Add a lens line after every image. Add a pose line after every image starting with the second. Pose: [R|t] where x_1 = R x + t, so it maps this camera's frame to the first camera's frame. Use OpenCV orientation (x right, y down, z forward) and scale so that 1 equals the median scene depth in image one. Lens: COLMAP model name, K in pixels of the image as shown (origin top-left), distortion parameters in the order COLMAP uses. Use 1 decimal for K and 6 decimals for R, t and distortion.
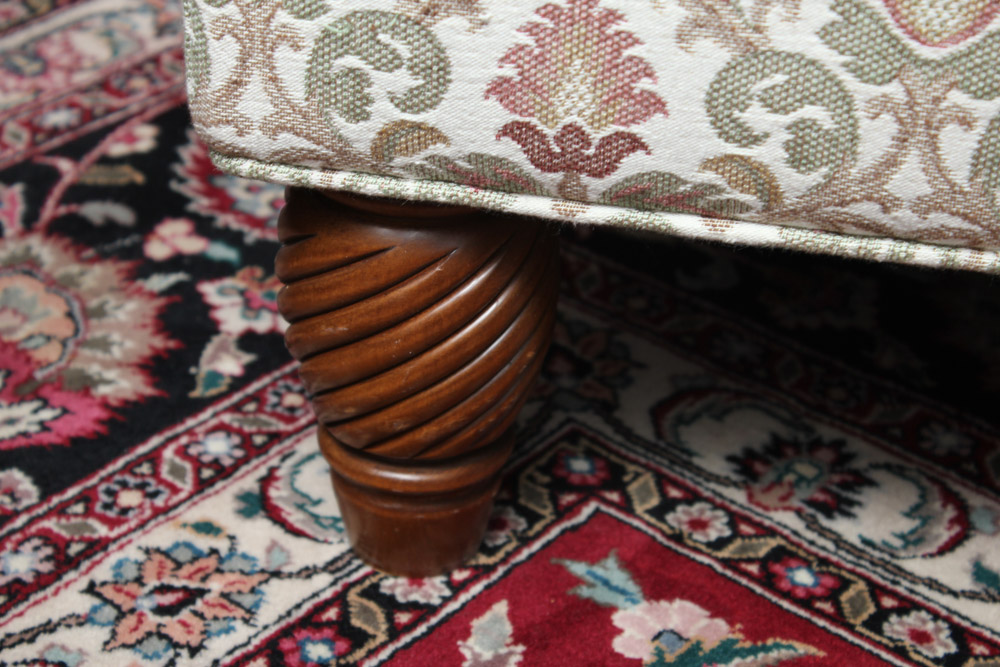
lens RADIAL K [[2366.8, 0, 500.0], [0, 2366.8, 333.5], [0, 0, 1]] dist [0.048069, 0.126947]
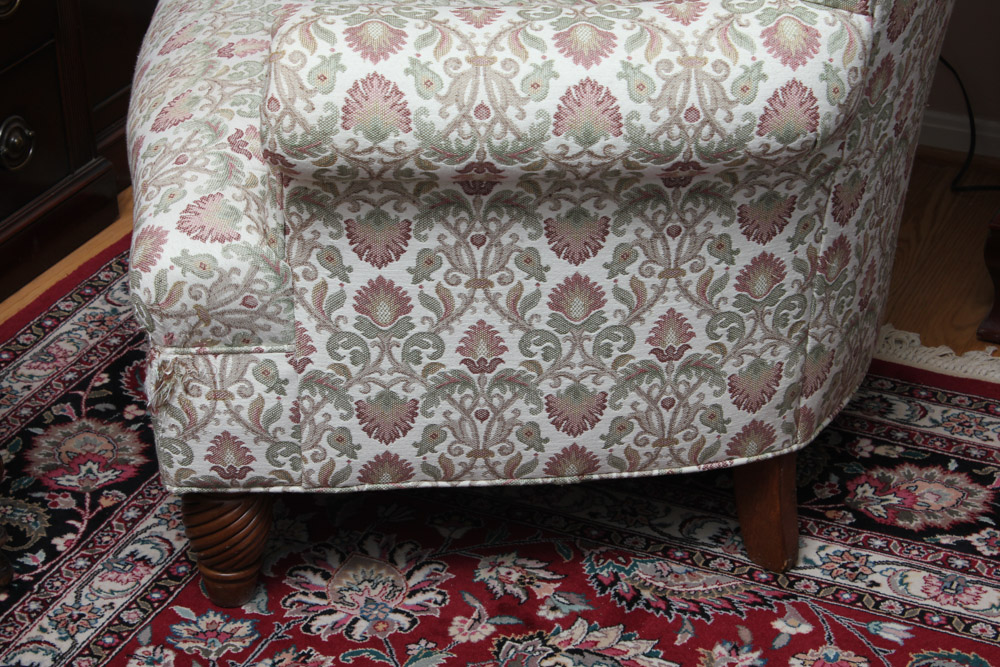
lens RADIAL K [[2366.8, 0, 500.0], [0, 2366.8, 333.5], [0, 0, 1]] dist [0.048069, 0.126947]
pose [[0.968505, -0.156306, 0.193820, -0.302039], [0.166961, 0.985159, -0.039811, 0.066530], [-0.184721, 0.070918, 0.980229, -2.296733]]
